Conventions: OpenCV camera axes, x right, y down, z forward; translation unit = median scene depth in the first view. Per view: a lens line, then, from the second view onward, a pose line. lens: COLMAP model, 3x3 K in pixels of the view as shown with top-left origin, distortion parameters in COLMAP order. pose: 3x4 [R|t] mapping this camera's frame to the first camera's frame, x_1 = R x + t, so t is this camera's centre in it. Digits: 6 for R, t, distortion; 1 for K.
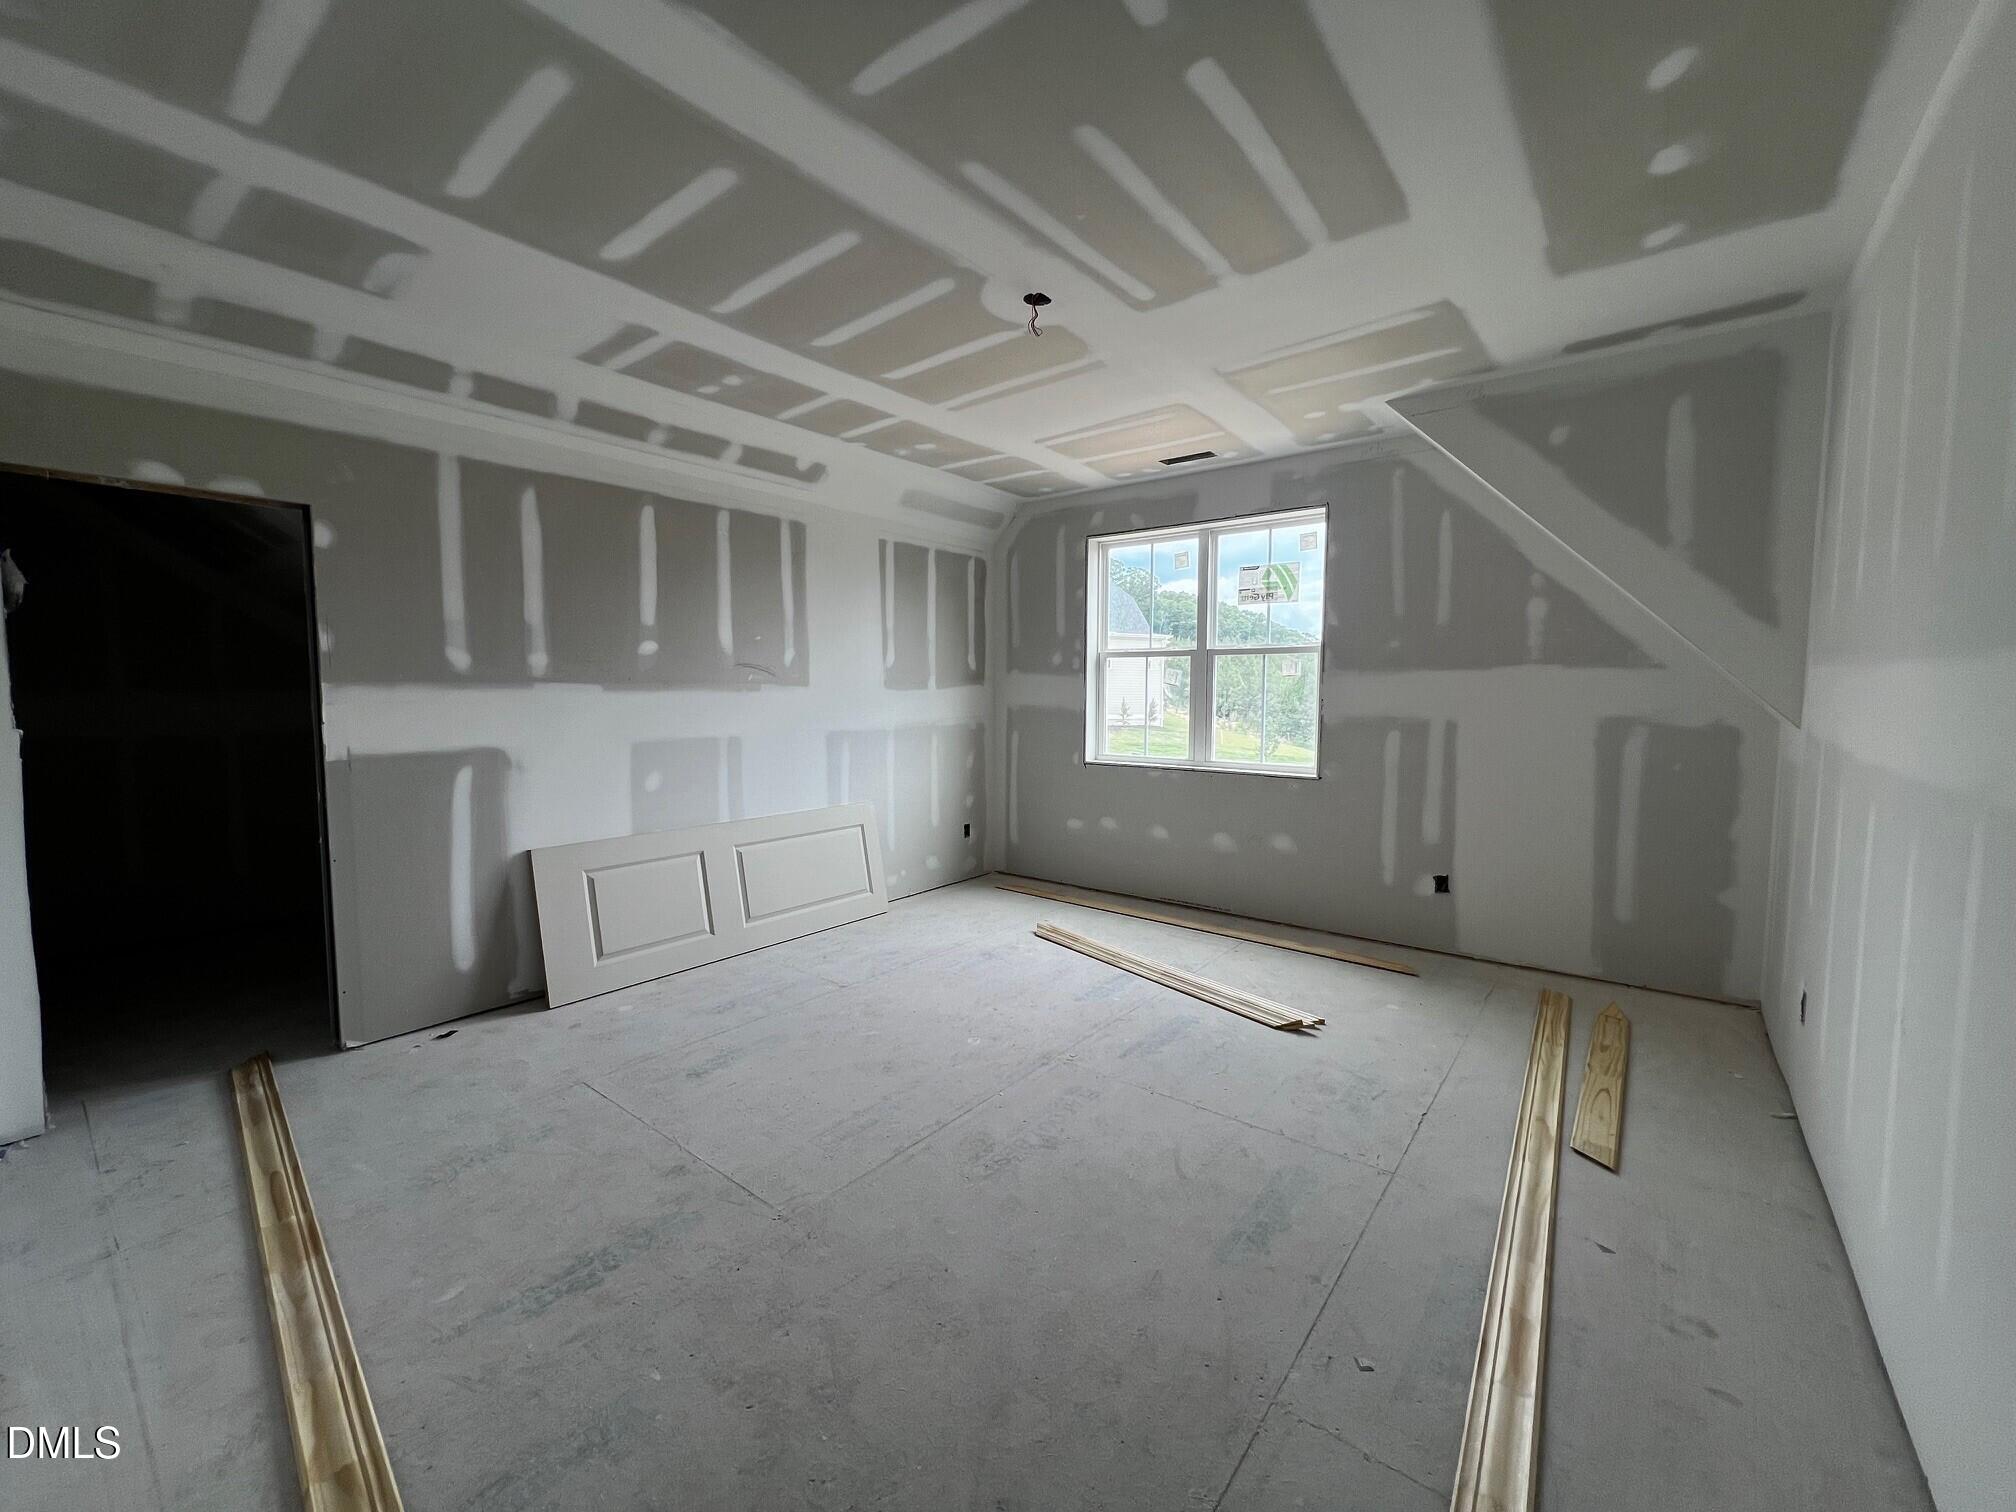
lens RADIAL K [[807.9, 0, 1001.6], [0, 807.9, 758.6], [0, 0, 1]] dist [-0.000093, 0.000288]
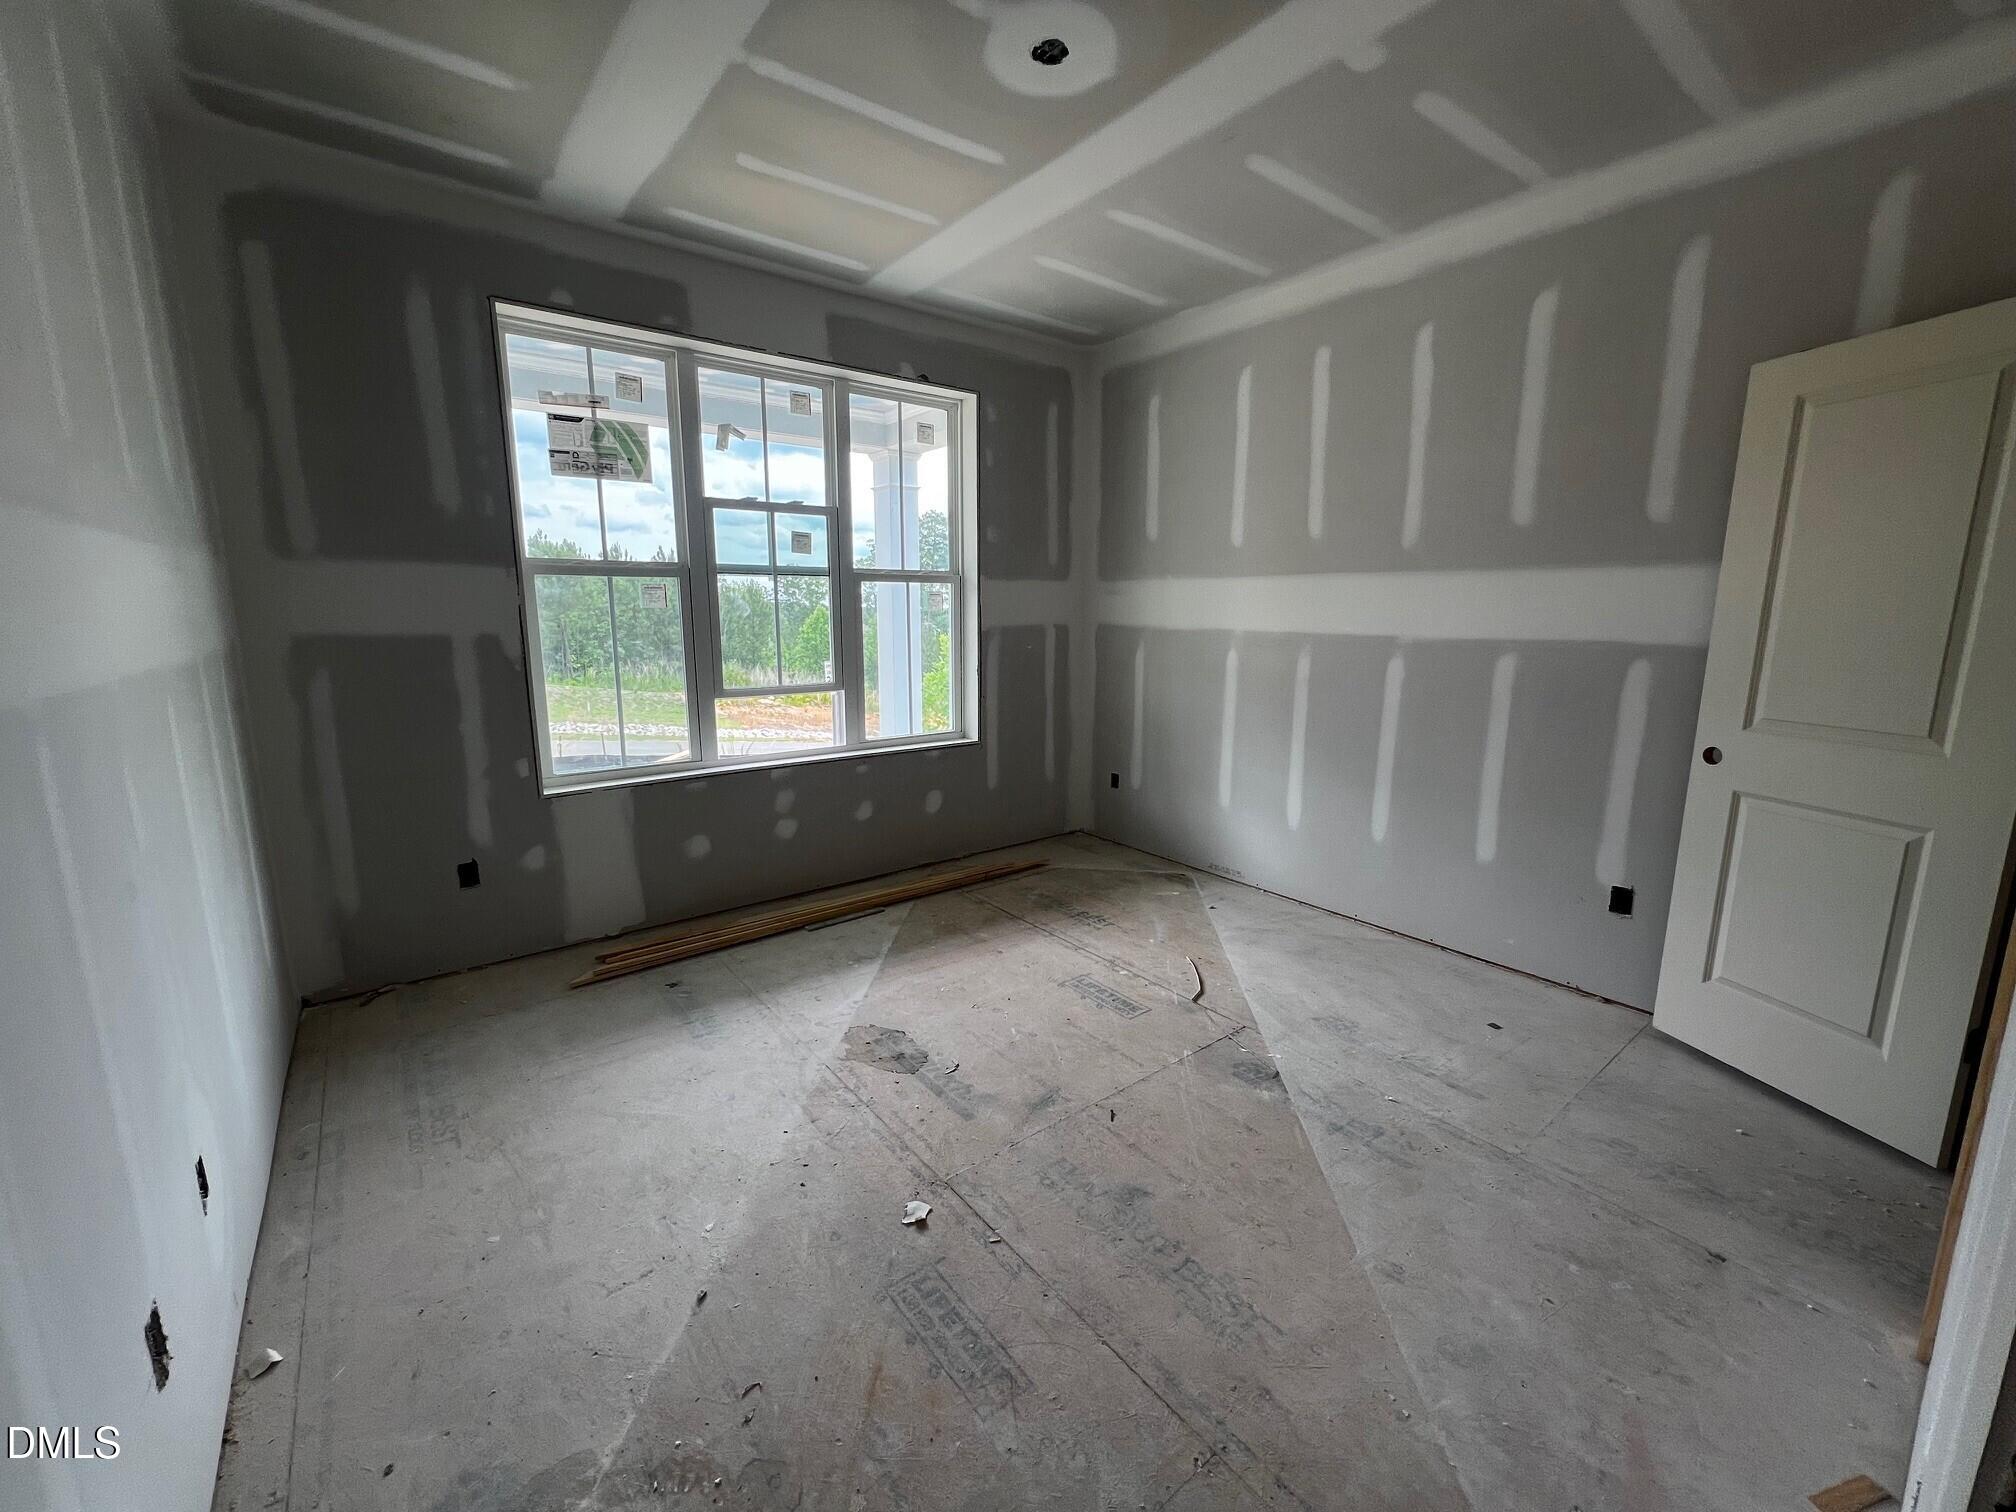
lens RADIAL K [[807.9, 0, 1011.7], [0, 807.9, 752.0], [0, 0, 1]] dist [-0.000093, 0.000288]
pose [[0.224161, -0.193391, 0.955171, -0.299457], [0.074842, 0.980635, 0.180982, -0.080141], [-0.971674, 0.030918, 0.234293, 0.609111]]
